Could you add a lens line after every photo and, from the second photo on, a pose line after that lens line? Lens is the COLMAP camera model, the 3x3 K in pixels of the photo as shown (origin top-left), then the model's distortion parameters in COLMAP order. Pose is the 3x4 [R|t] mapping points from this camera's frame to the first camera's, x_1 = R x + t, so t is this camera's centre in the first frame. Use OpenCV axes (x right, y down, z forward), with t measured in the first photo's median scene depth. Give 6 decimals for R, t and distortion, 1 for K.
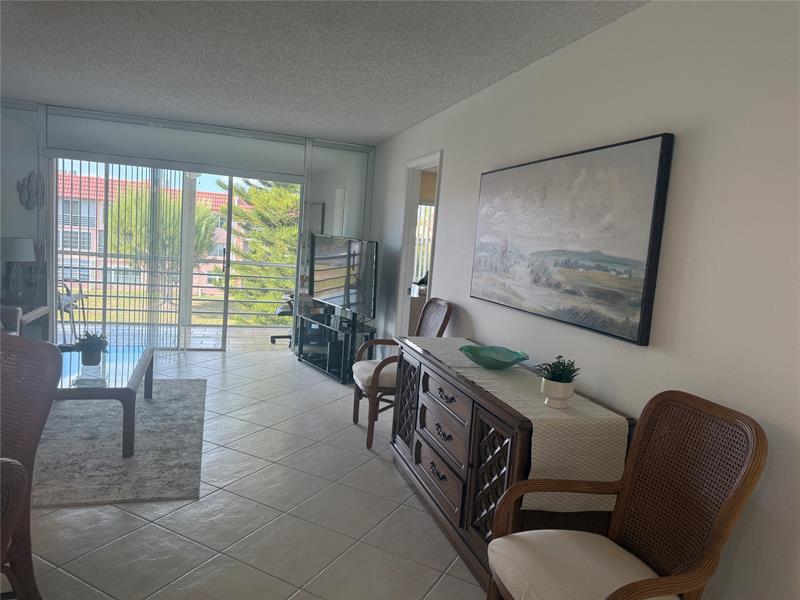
lens RADIAL K [[561.4, 0, 402.6], [0, 561.4, 301.0], [0, 0, 1]] dist [0.101333, -0.138966]
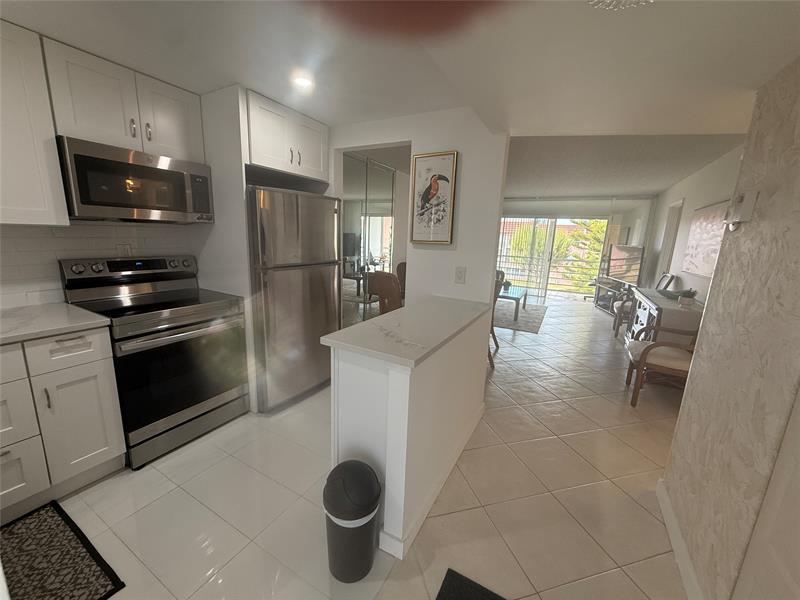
lens RADIAL K [[319.0, 0, 397.3], [0, 319.0, 299.0], [0, 0, 1]] dist [0.000068, 0.000060]
pose [[0.688160, 0.096377, -0.719129, 0.198083], [-0.071692, 0.995320, 0.064788, 0.070684], [0.722008, 0.006971, 0.691850, -0.425483]]
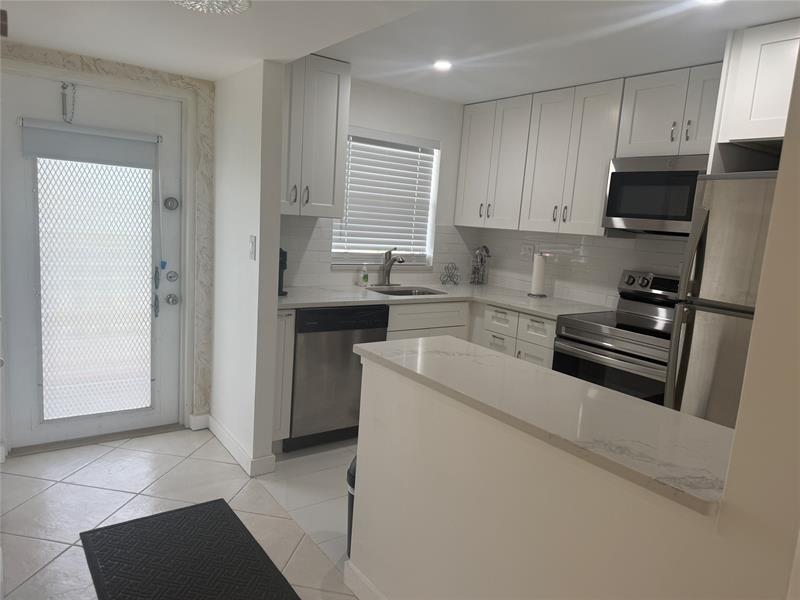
lens RADIAL K [[556.8, 0, 403.8], [0, 556.8, 301.1], [0, 0, 1]] dist [0.109073, -0.147293]
pose [[-0.936765, -0.092624, -0.337480, 0.140980], [-0.178854, 0.955599, 0.234185, -0.007522], [0.300804, 0.279736, -0.911737, 0.168855]]
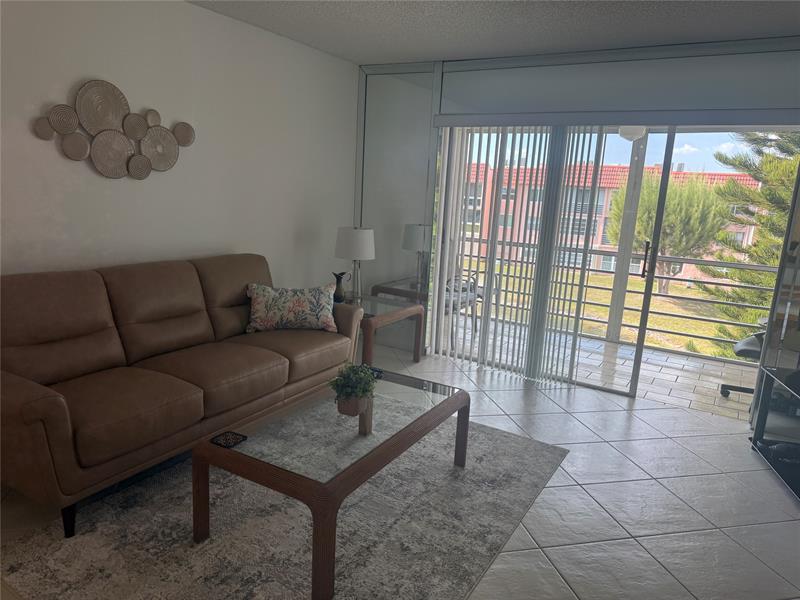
lens RADIAL K [[561.4, 0, 402.6], [0, 561.4, 301.0], [0, 0, 1]] dist [0.101333, -0.138966]
pose [[0.666198, 0.106296, -0.738160, -0.021299], [-0.090203, 0.994008, 0.061729, -0.054136], [0.740299, 0.025460, 0.671795, 0.478412]]
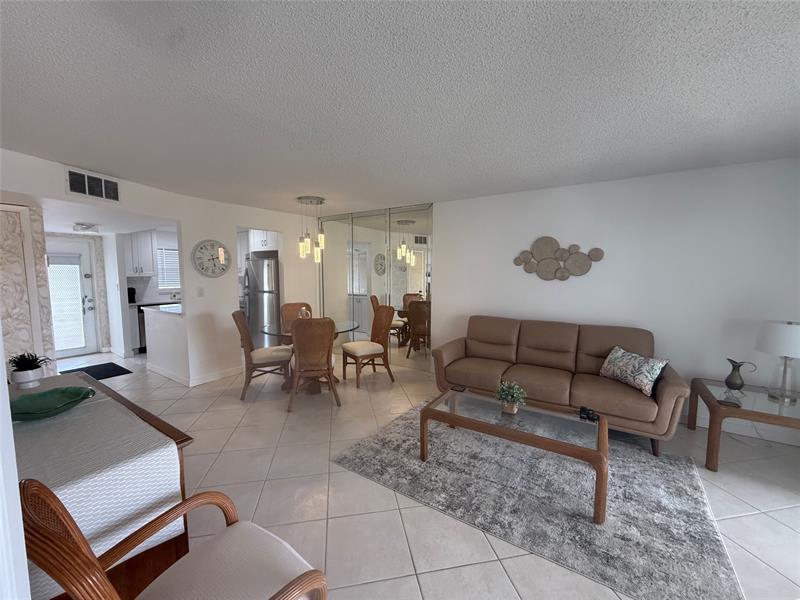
lens RADIAL K [[319.0, 0, 397.3], [0, 319.0, 299.0], [0, 0, 1]] dist [0.000068, 0.000060]
pose [[-0.779138, -0.025776, -0.626322, 0.026872], [-0.133609, 0.983023, 0.125753, -0.128873], [0.612448, 0.181661, -0.769355, 1.060749]]
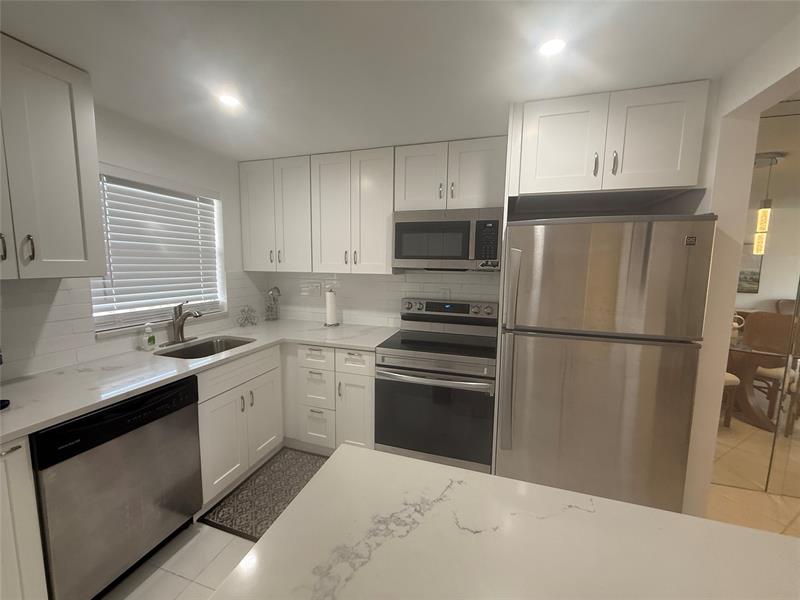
lens RADIAL K [[319.0, 0, 397.3], [0, 319.0, 299.0], [0, 0, 1]] dist [0.000068, 0.000060]
pose [[-0.566881, 0.008245, -0.823758, 0.074871], [-0.155301, 0.980951, 0.116690, 0.015138], [0.809029, 0.194080, -0.554803, -0.147517]]
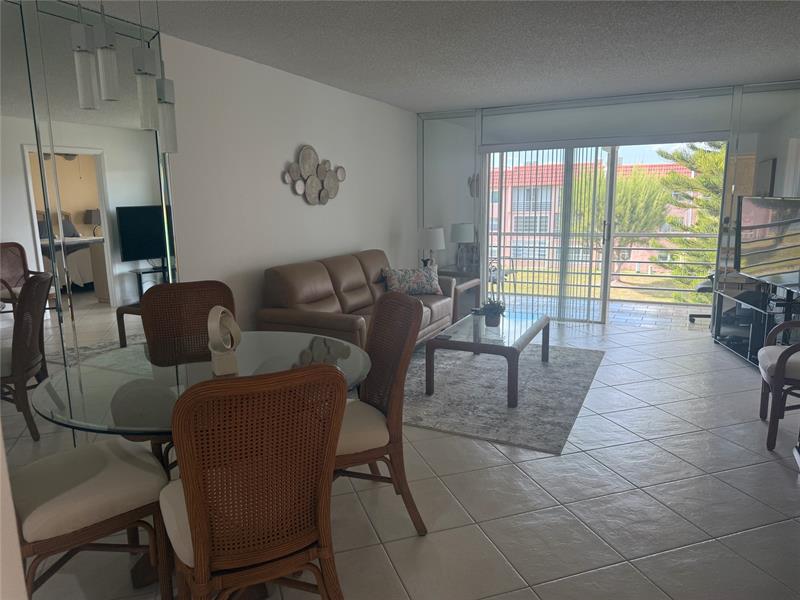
lens RADIAL K [[564.6, 0, 395.2], [0, 564.6, 298.4], [0, 0, 1]] dist [0.093859, -0.142569]
pose [[0.718992, 0.032253, -0.694270, 0.098699], [-0.008622, 0.999260, 0.037492, 0.009409], [0.694965, -0.020970, 0.718738, 0.012014]]
